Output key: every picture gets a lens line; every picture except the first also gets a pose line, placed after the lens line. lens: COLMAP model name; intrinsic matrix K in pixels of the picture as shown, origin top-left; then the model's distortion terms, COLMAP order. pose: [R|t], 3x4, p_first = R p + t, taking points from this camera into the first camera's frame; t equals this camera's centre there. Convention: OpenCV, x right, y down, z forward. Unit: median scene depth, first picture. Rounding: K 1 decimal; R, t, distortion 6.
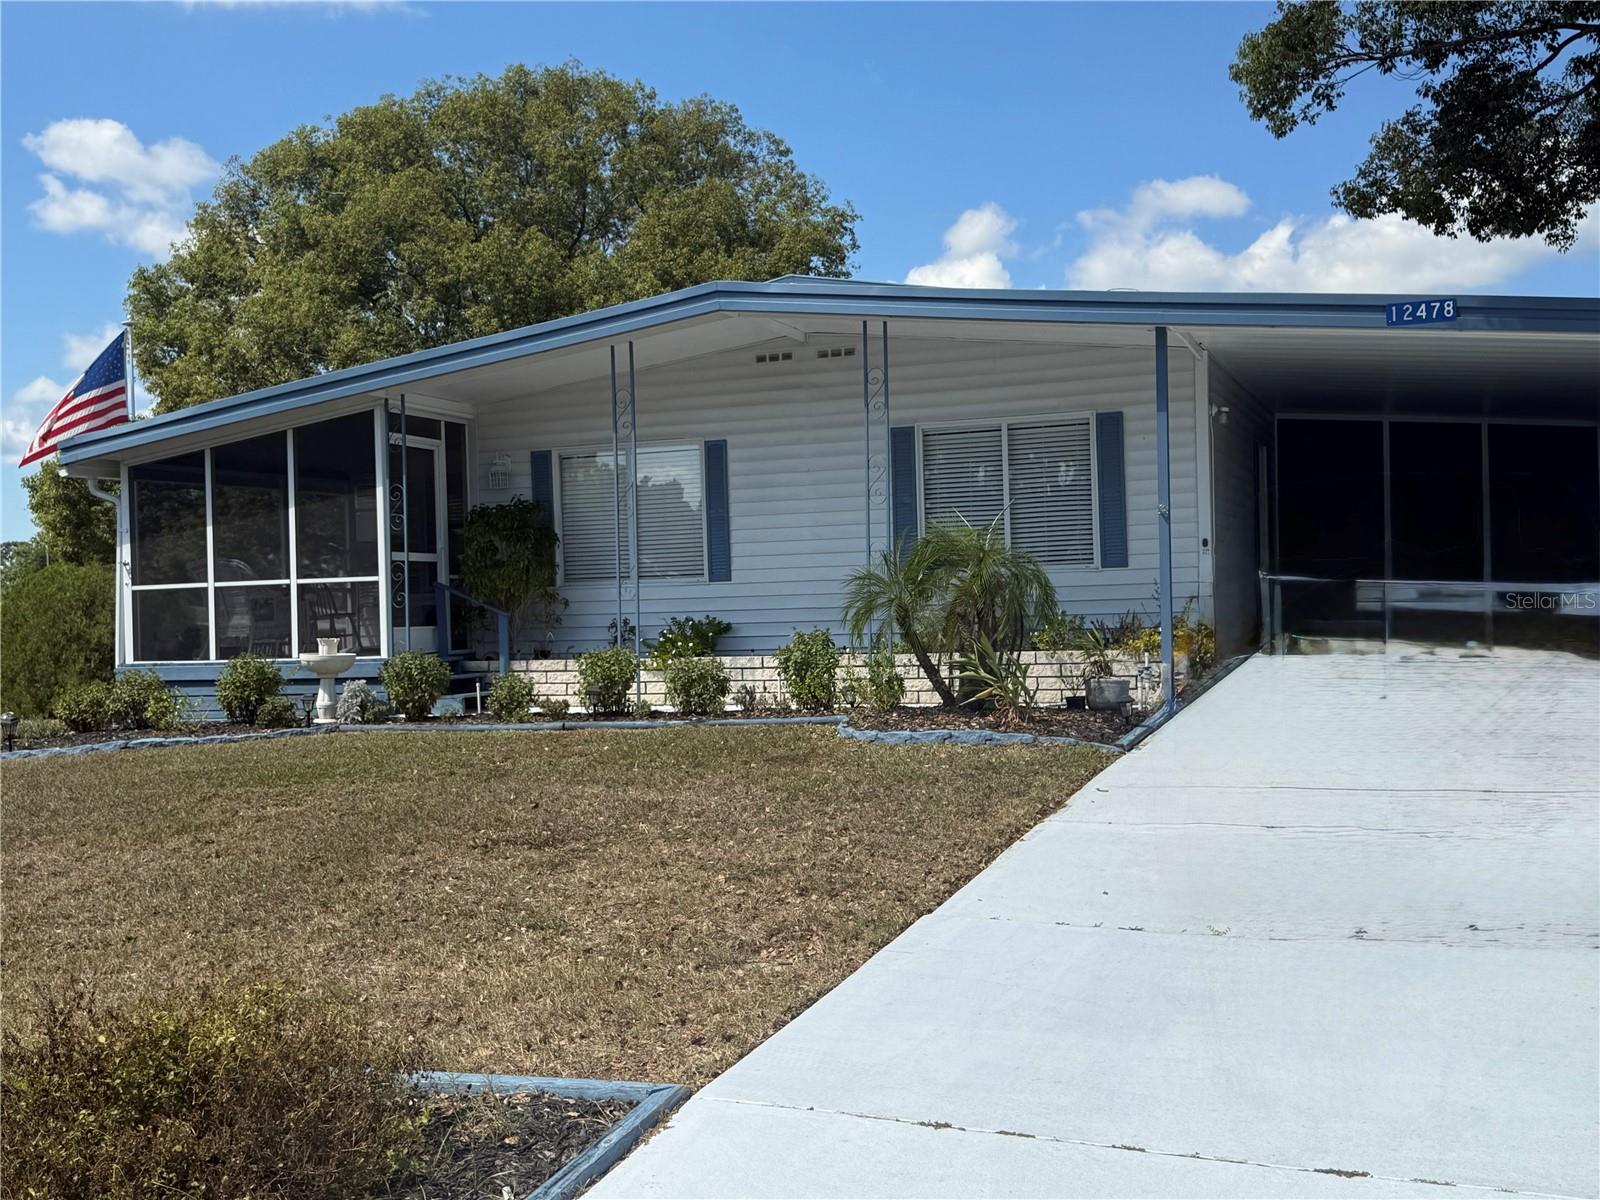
lens RADIAL K [[1765.8, 0, 801.4], [0, 1765.8, 592.0], [0, 0, 1]] dist [0.068695, 0.000000]
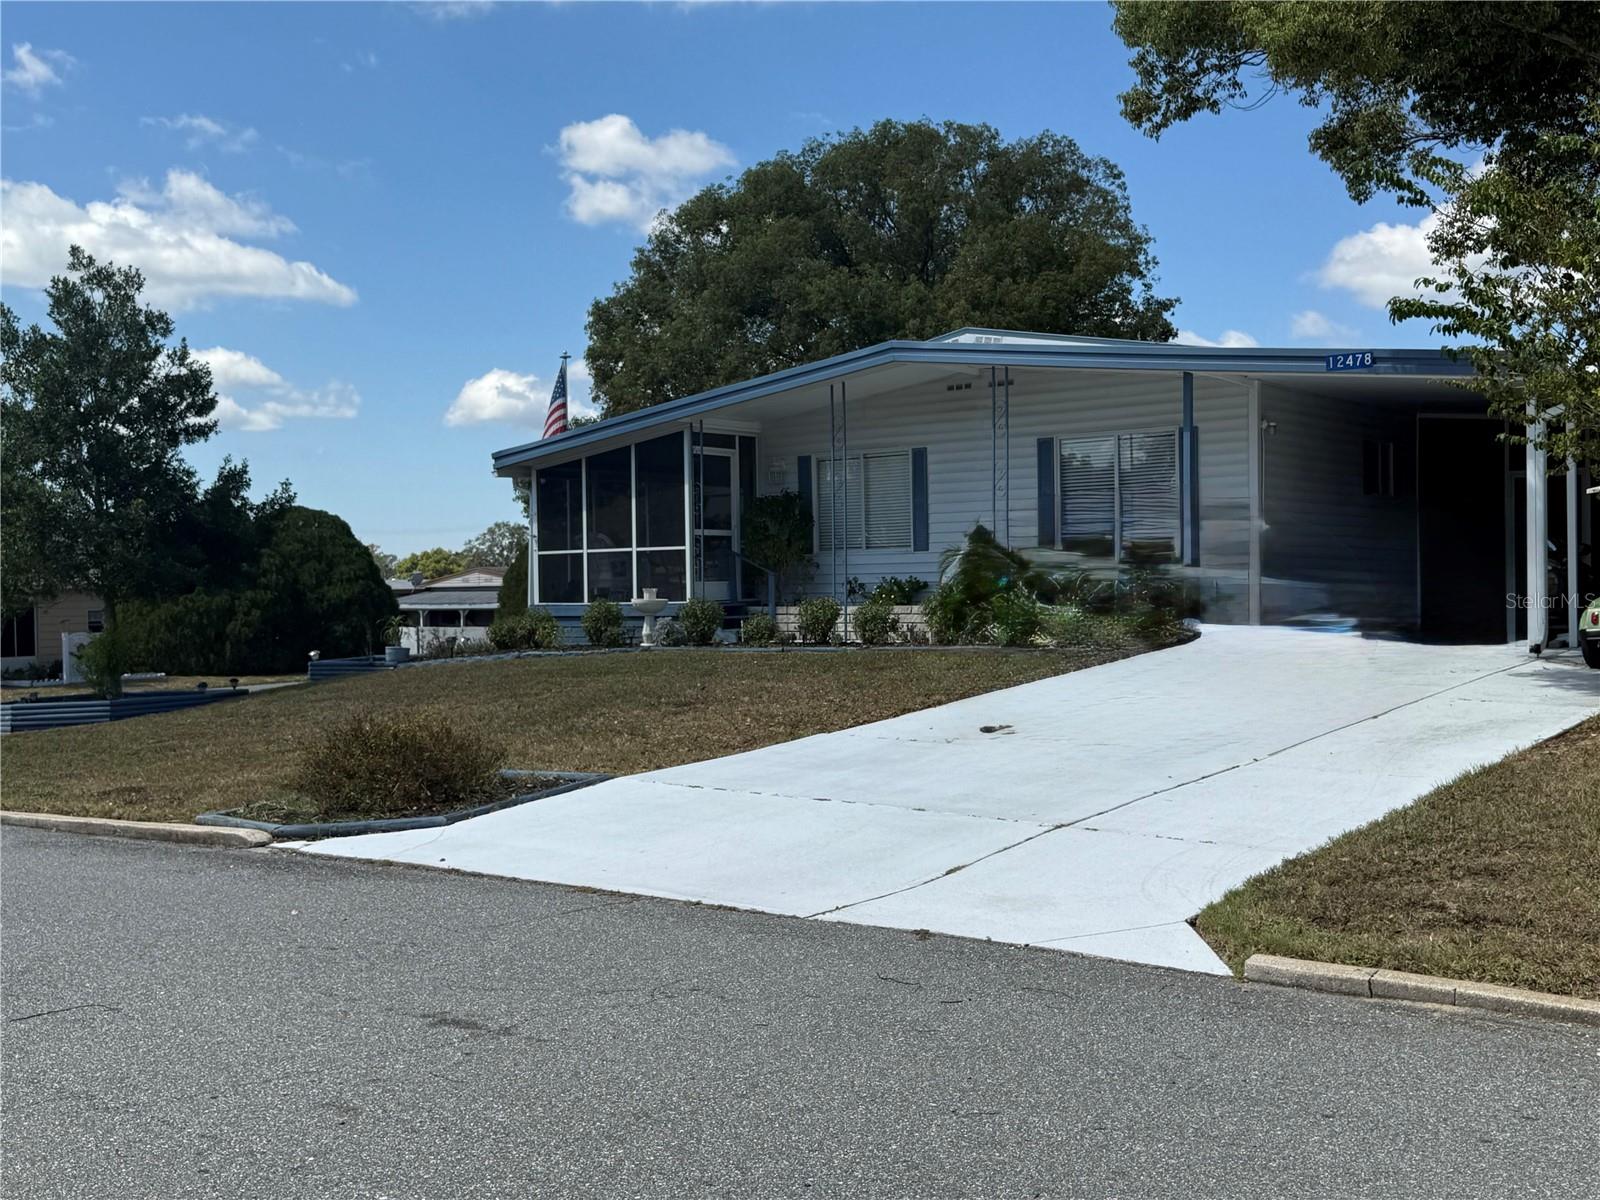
lens RADIAL K [[1765.8, 0, 798.1], [0, 1765.8, 610.8], [0, 0, 1]] dist [0.068695, 0.000000]
pose [[0.958991, 0.016594, -0.282951, 0.250701], [-0.007969, 0.999469, 0.031607, -0.002305], [0.283325, -0.028056, 0.958614, -0.344299]]
